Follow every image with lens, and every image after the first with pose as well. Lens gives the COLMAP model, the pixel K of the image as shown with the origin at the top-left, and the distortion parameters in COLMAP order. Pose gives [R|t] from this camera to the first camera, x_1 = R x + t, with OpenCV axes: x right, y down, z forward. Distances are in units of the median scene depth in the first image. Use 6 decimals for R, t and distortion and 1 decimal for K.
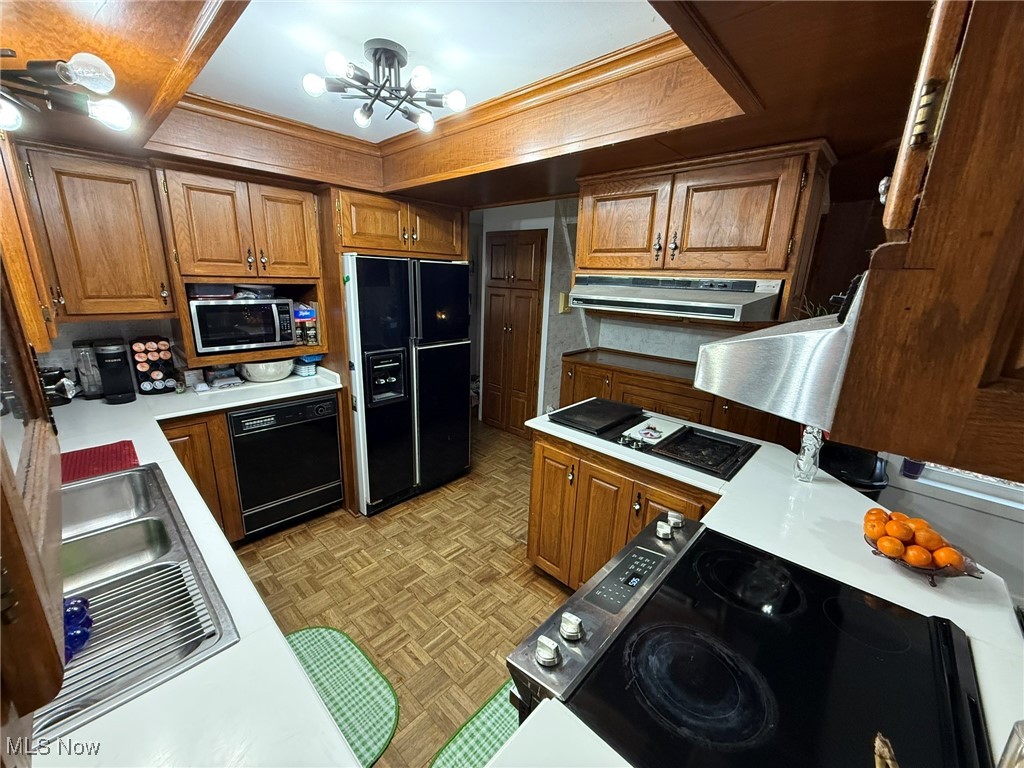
lens RADIAL K [[406.2, 0, 512.1], [0, 406.2, 383.0], [0, 0, 1]] dist [-0.002287, 0.000418]
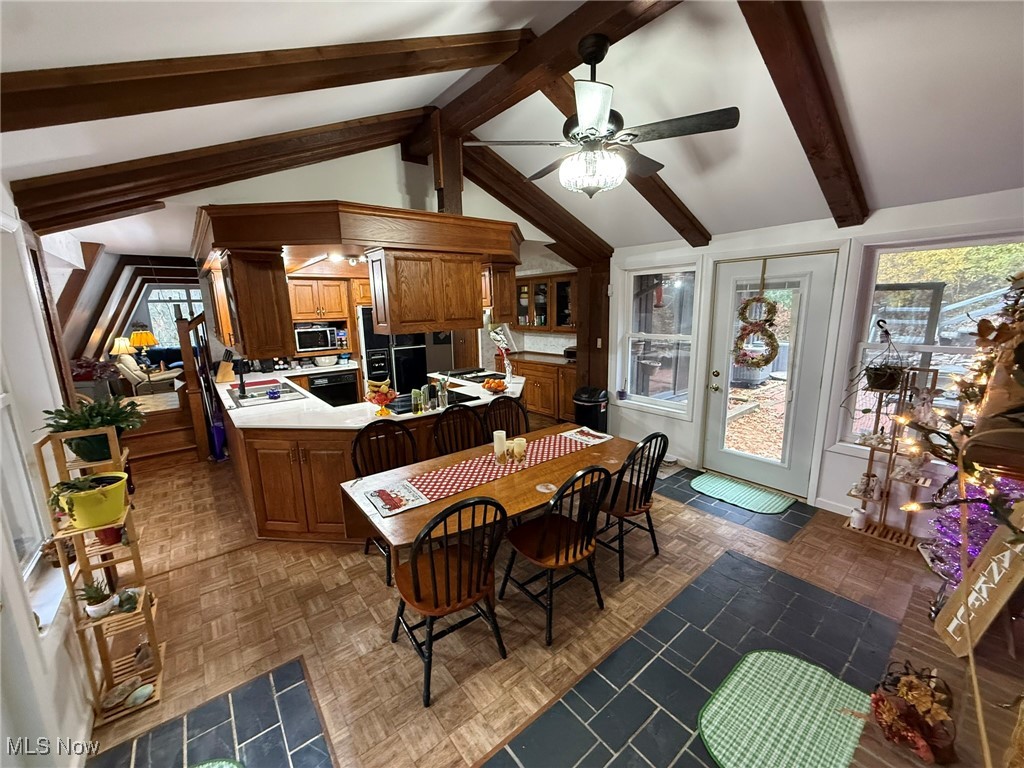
lens RADIAL K [[406.2, 0, 512.0], [0, 406.2, 382.8], [0, 0, 1]] dist [-0.002287, 0.000418]
pose [[0.989218, -0.032162, -0.142872, 0.727920], [0.022000, 0.997151, -0.072145, 0.279121], [0.144785, 0.068224, 0.987108, -1.044715]]
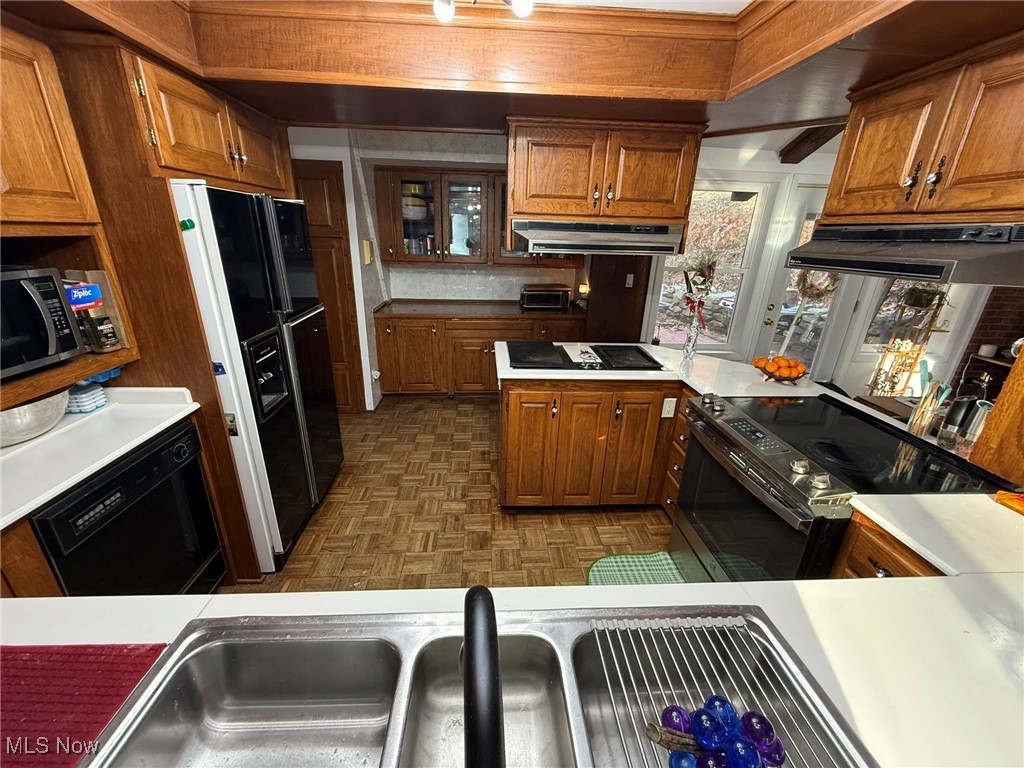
lens RADIAL K [[406.2, 0, 510.0], [0, 406.2, 382.6], [0, 0, 1]] dist [-0.002287, 0.000418]
pose [[0.689482, -0.265645, 0.673830, -0.539966], [0.181306, 0.963997, 0.194521, -0.064382], [-0.701244, -0.011950, 0.712822, 0.243317]]
